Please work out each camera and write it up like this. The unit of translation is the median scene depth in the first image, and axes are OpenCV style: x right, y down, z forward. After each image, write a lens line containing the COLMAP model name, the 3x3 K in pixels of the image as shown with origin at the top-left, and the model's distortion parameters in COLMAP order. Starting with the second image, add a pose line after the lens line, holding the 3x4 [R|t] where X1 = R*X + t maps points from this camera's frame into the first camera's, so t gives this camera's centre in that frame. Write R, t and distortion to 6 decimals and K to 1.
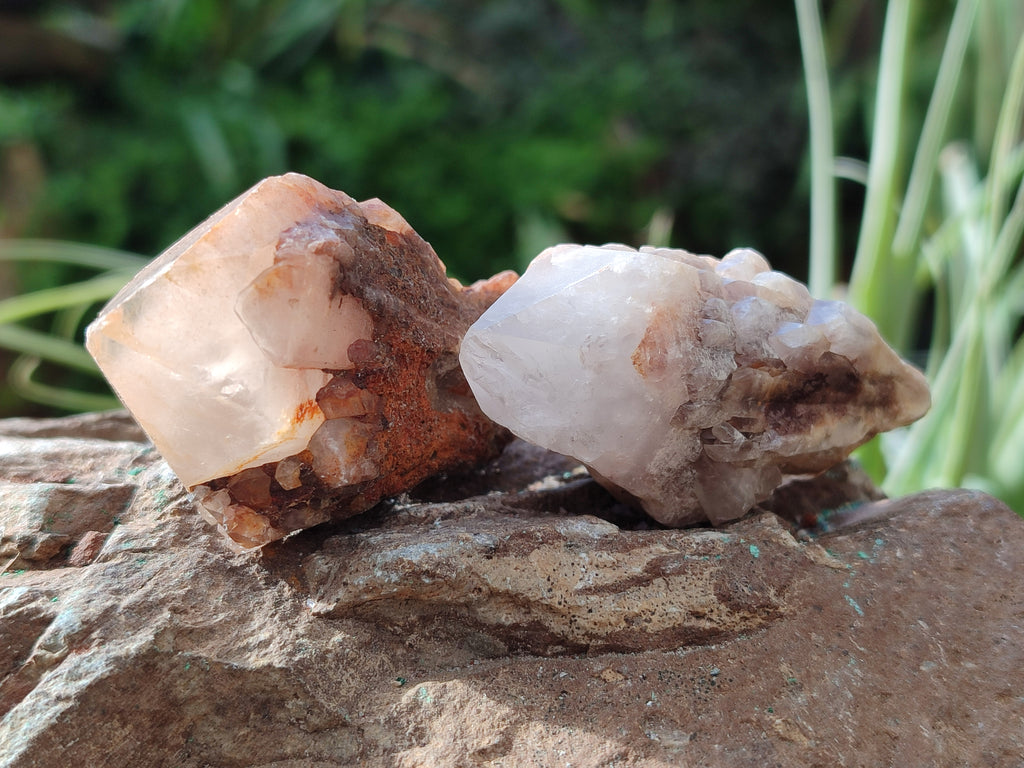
lens RADIAL K [[1617.3, 0, 512.0], [0, 1617.3, 384.0], [0, 0, 1]] dist [0.184389, -1.665033]
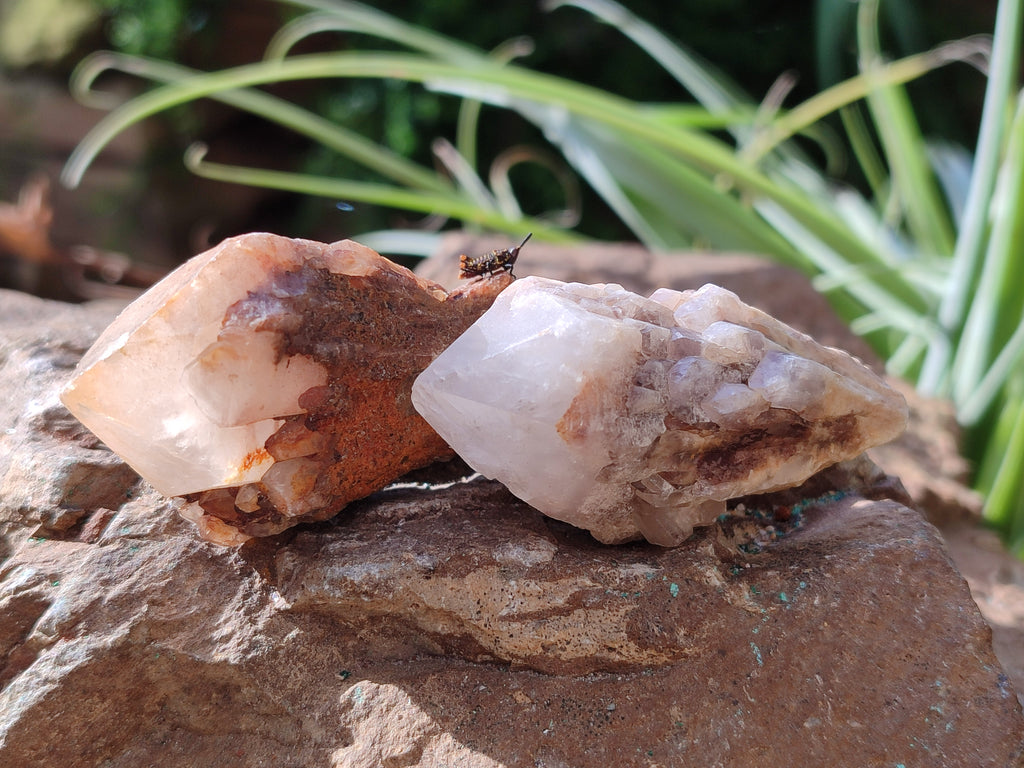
lens RADIAL K [[1617.3, 0, 512.0], [0, 1617.3, 384.0], [0, 0, 1]] dist [0.184389, -1.665033]
pose [[0.978514, 0.093940, -0.183536, 0.237376], [-0.044130, 0.964968, 0.258629, -0.316177], [0.201402, -0.244972, 0.948381, -0.016562]]
